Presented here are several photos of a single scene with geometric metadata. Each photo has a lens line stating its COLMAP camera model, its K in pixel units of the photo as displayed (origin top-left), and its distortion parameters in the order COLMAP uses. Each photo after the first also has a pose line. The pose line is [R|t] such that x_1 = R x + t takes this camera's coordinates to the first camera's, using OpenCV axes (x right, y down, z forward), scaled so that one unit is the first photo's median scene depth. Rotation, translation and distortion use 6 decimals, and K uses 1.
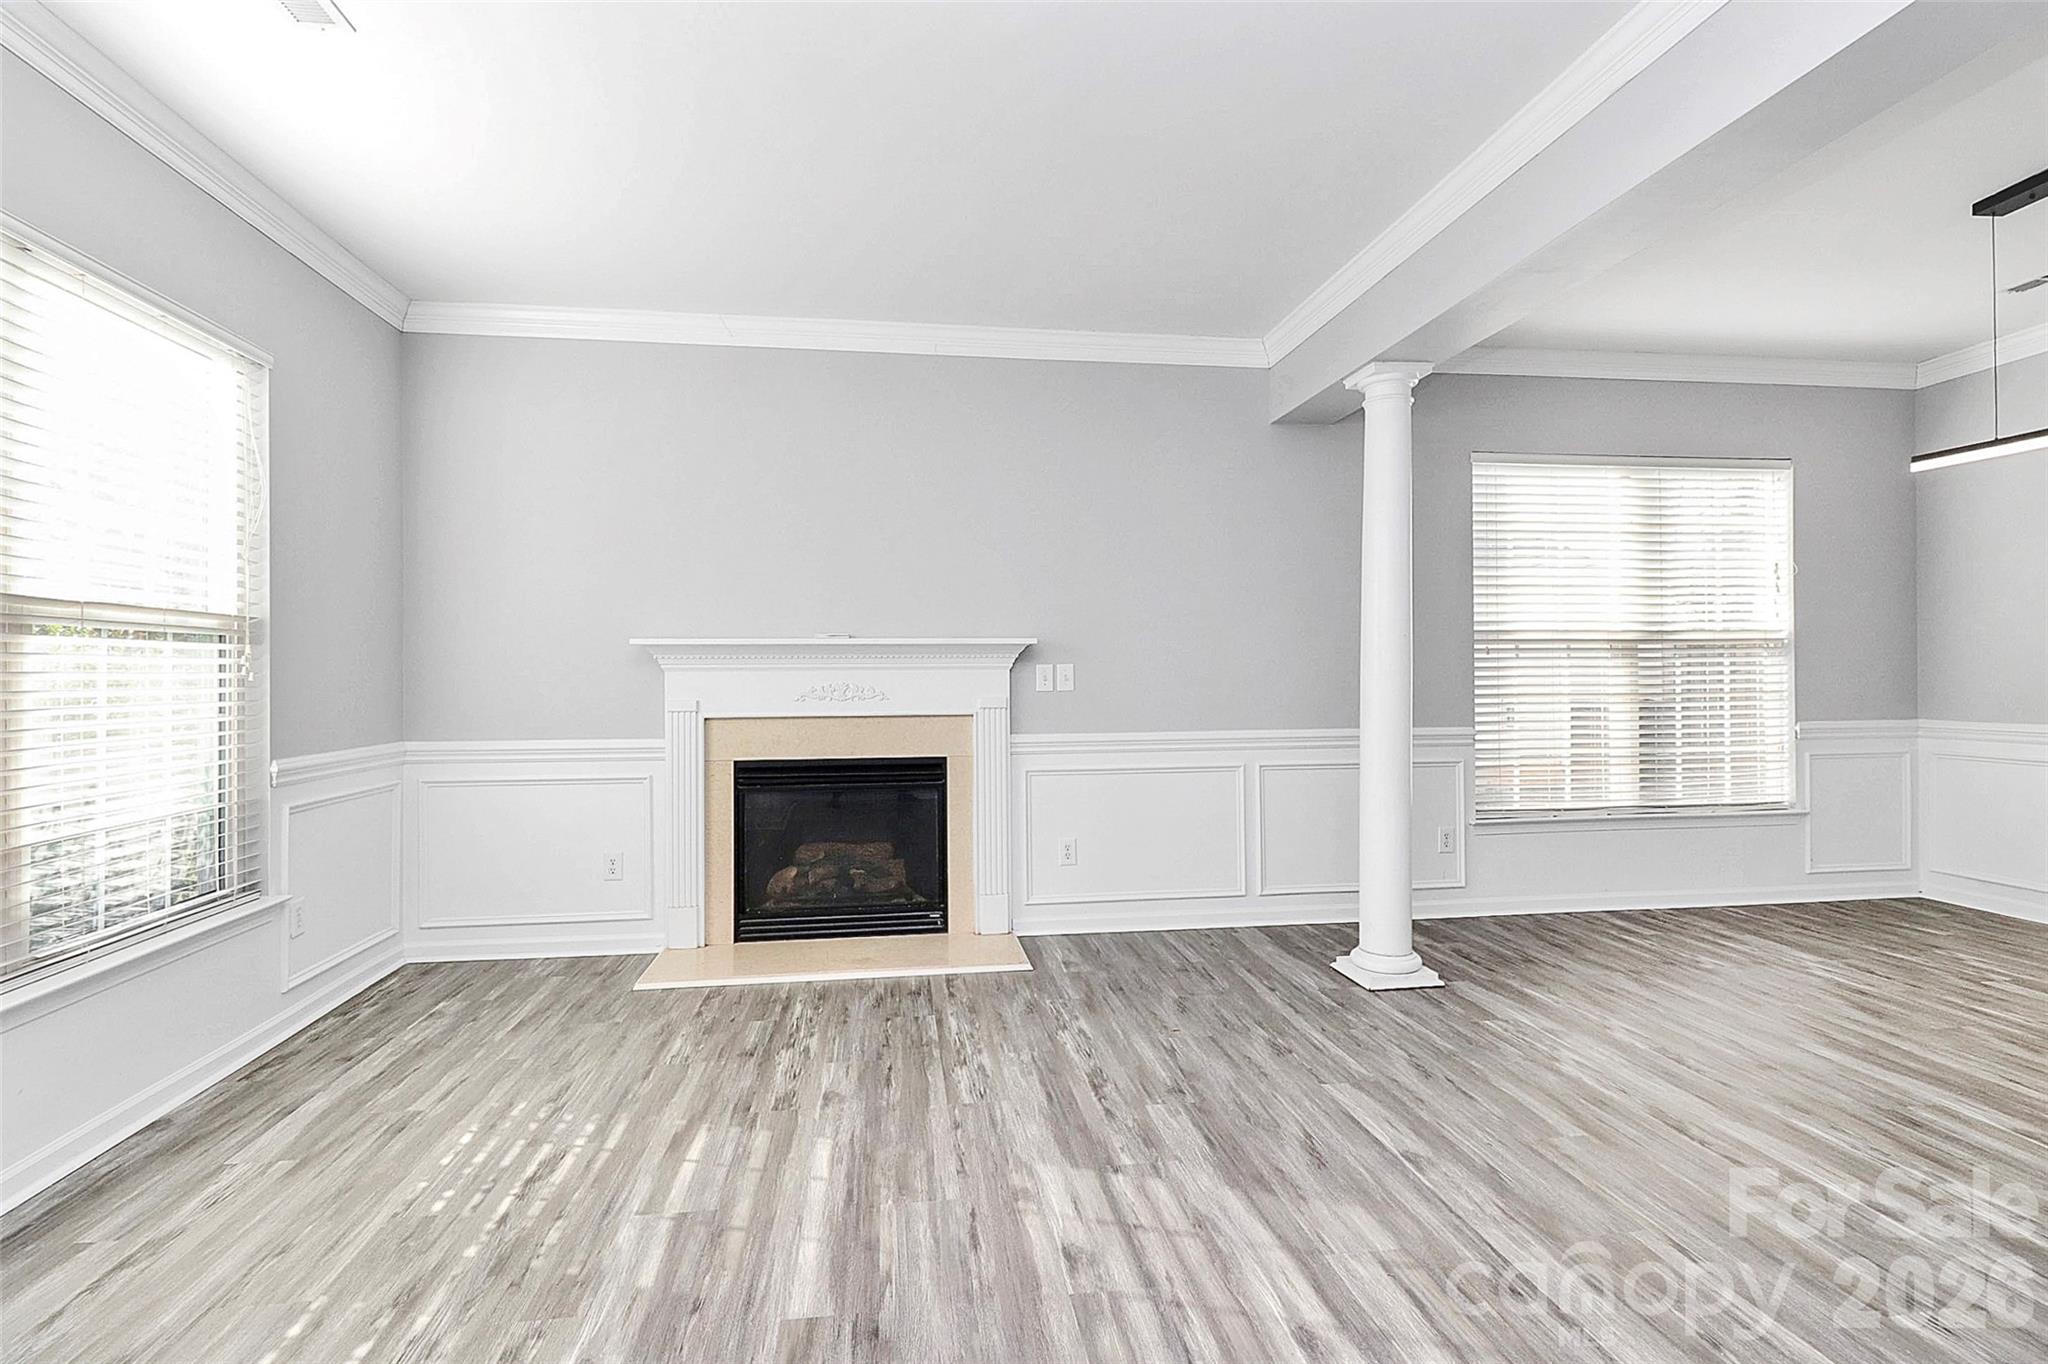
lens RADIAL K [[990.4, 0, 1024.0], [0, 990.4, 682.0], [0, 0, 1]] dist [0.031168, -0.022354]
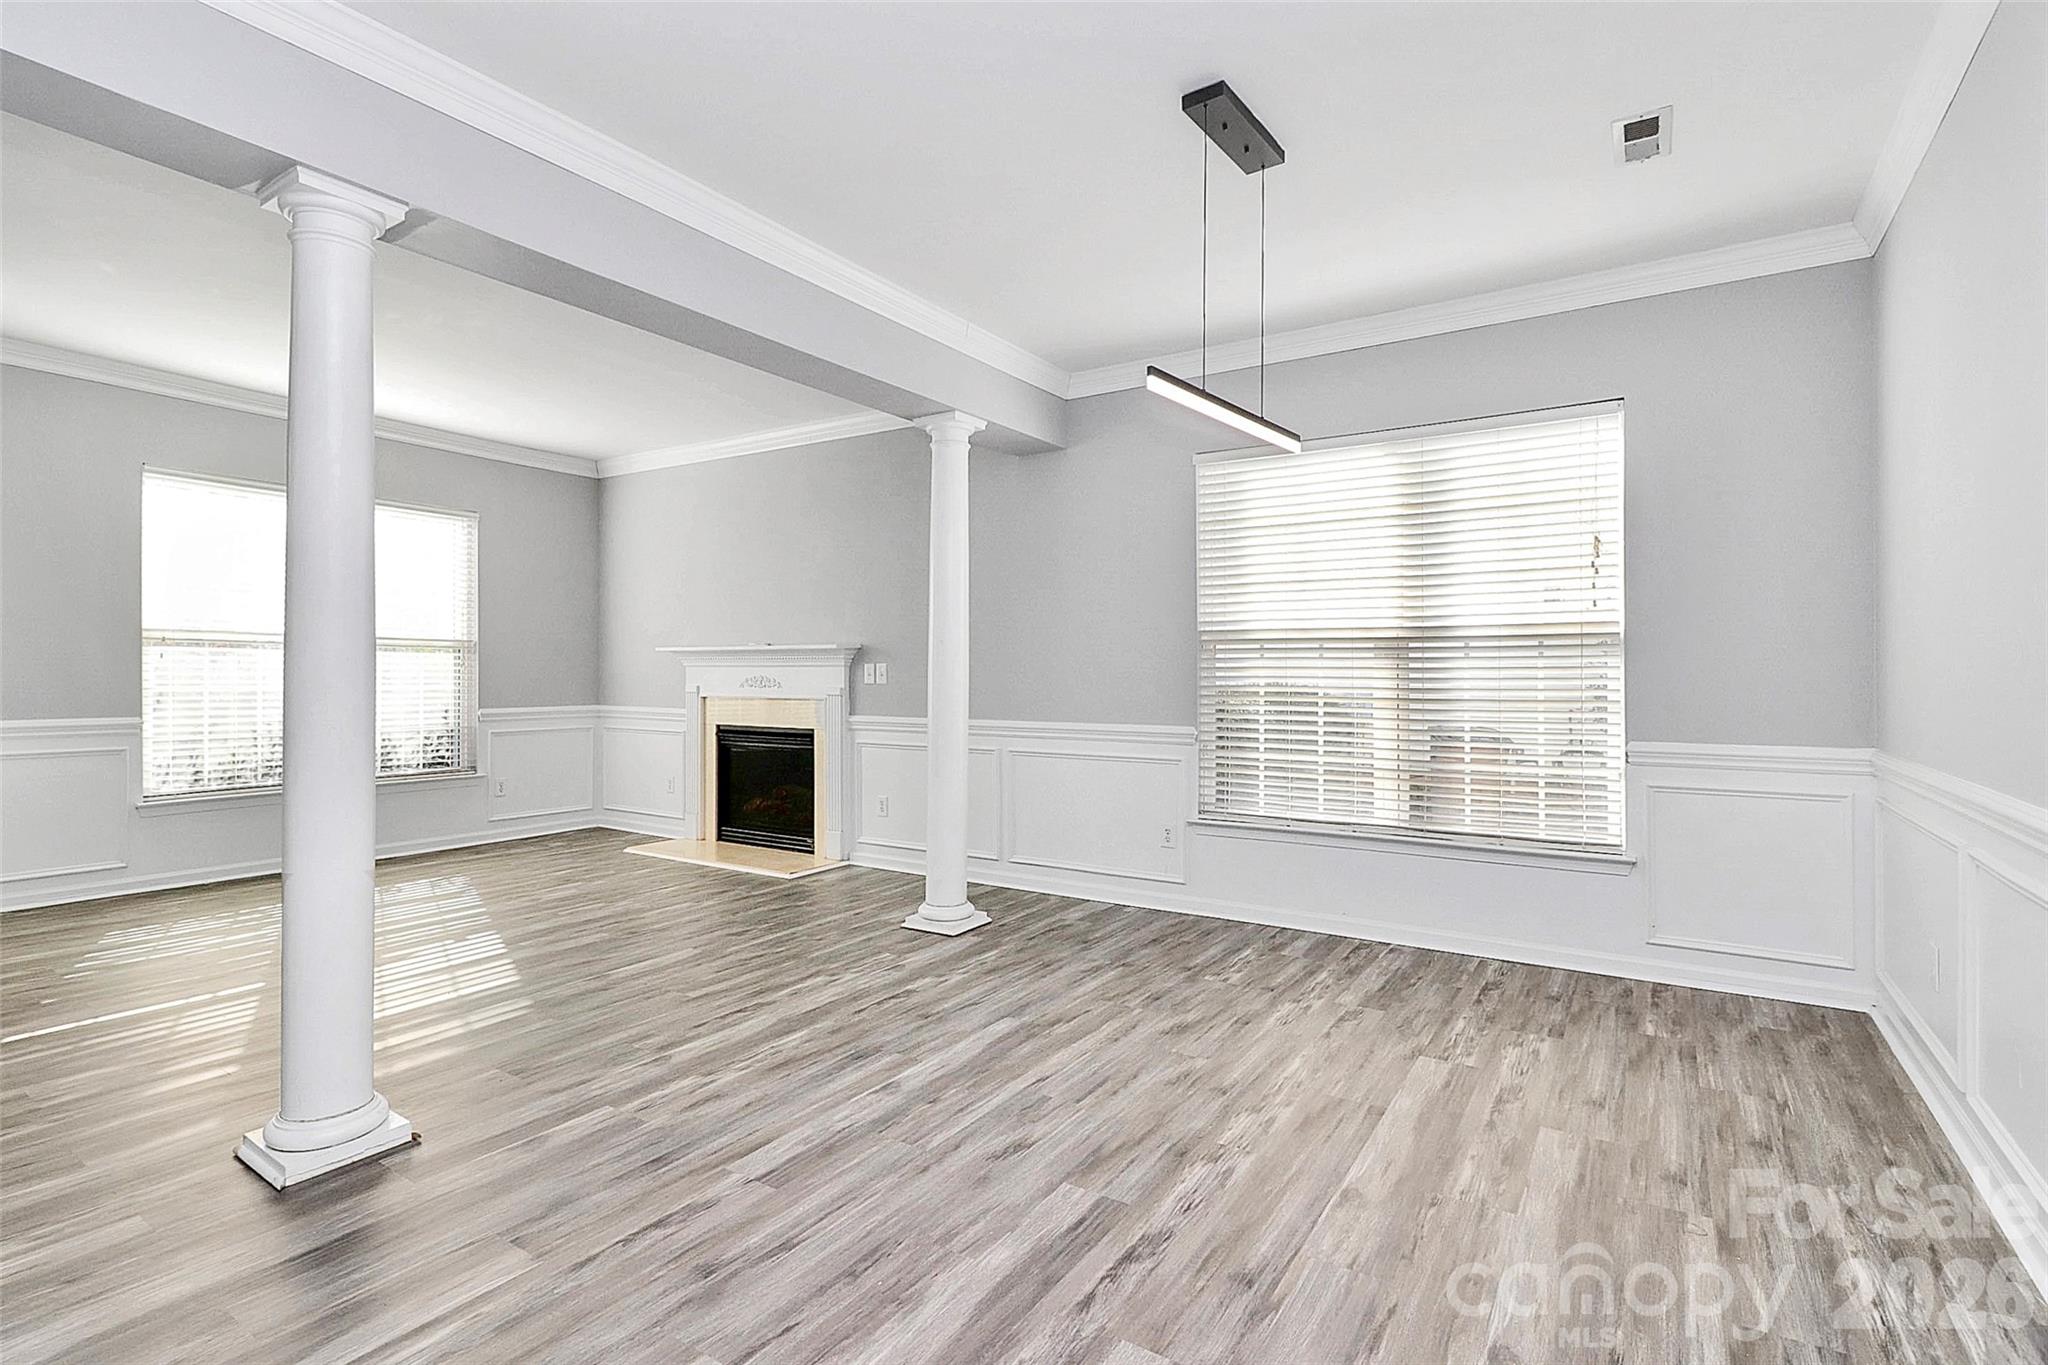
lens RADIAL K [[972.9, 0, 1024.0], [0, 972.9, 682.5], [0, 0, 1]] dist [0.011951, -0.022945]
pose [[0.748873, 0.014926, -0.662546, 1.083828], [-0.013386, 0.999883, 0.007396, -0.005301], [0.662579, 0.003330, 0.748985, 0.164763]]
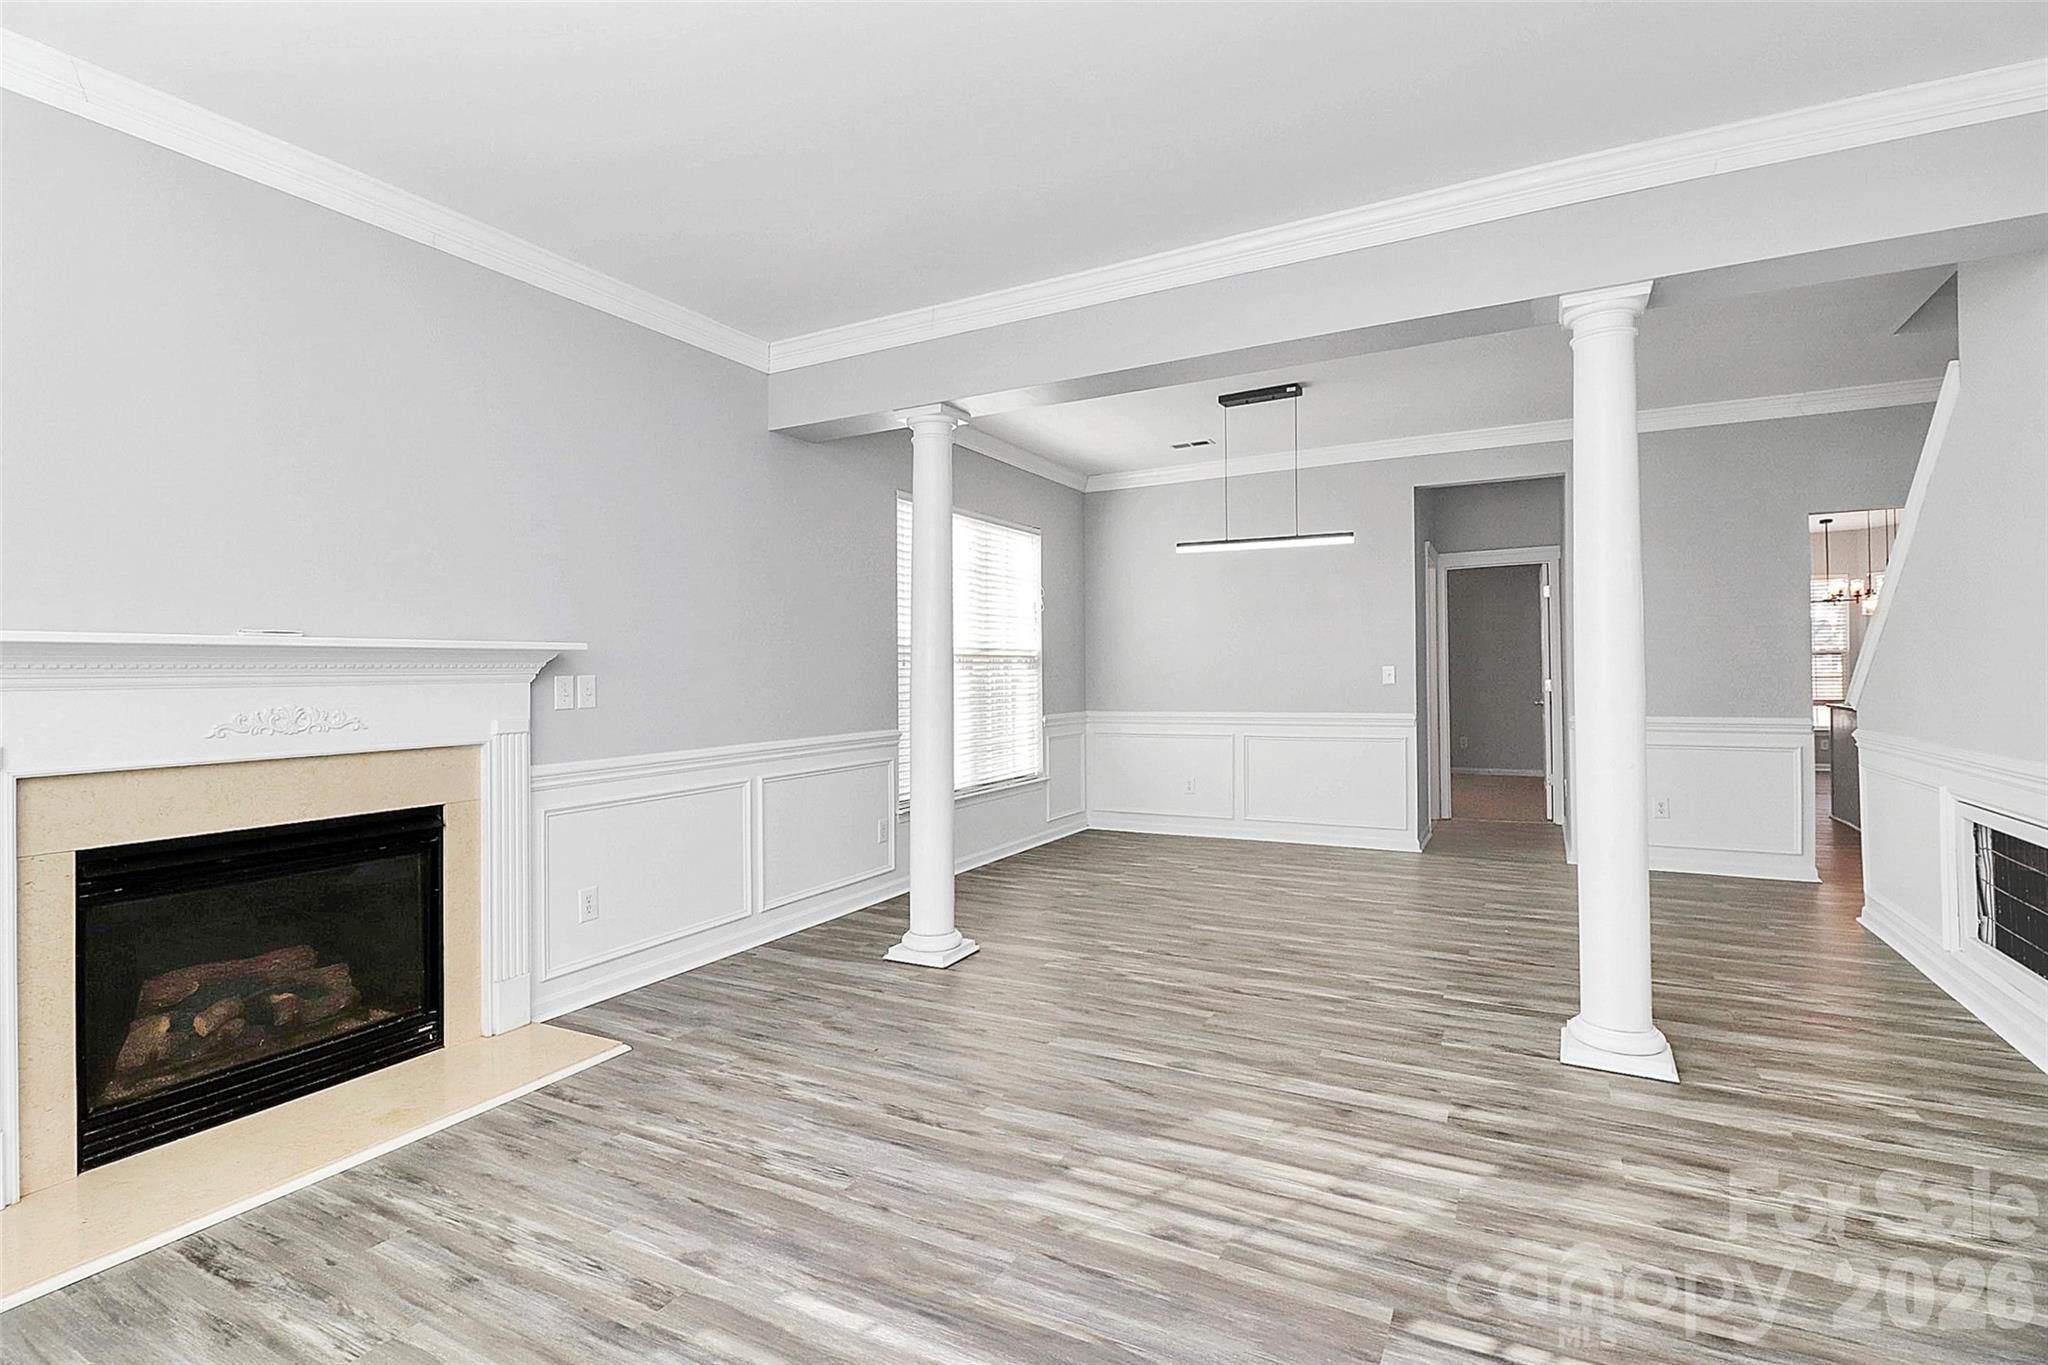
lens RADIAL K [[980.9, 0, 1024.0], [0, 980.9, 682.5], [0, 0, 1]] dist [0.036028, -0.022410]
pose [[0.596802, -0.008644, 0.802342, -0.415280], [0.014897, 0.999889, -0.000309, -0.007188], [-0.802250, 0.012136, 0.596865, 0.230343]]
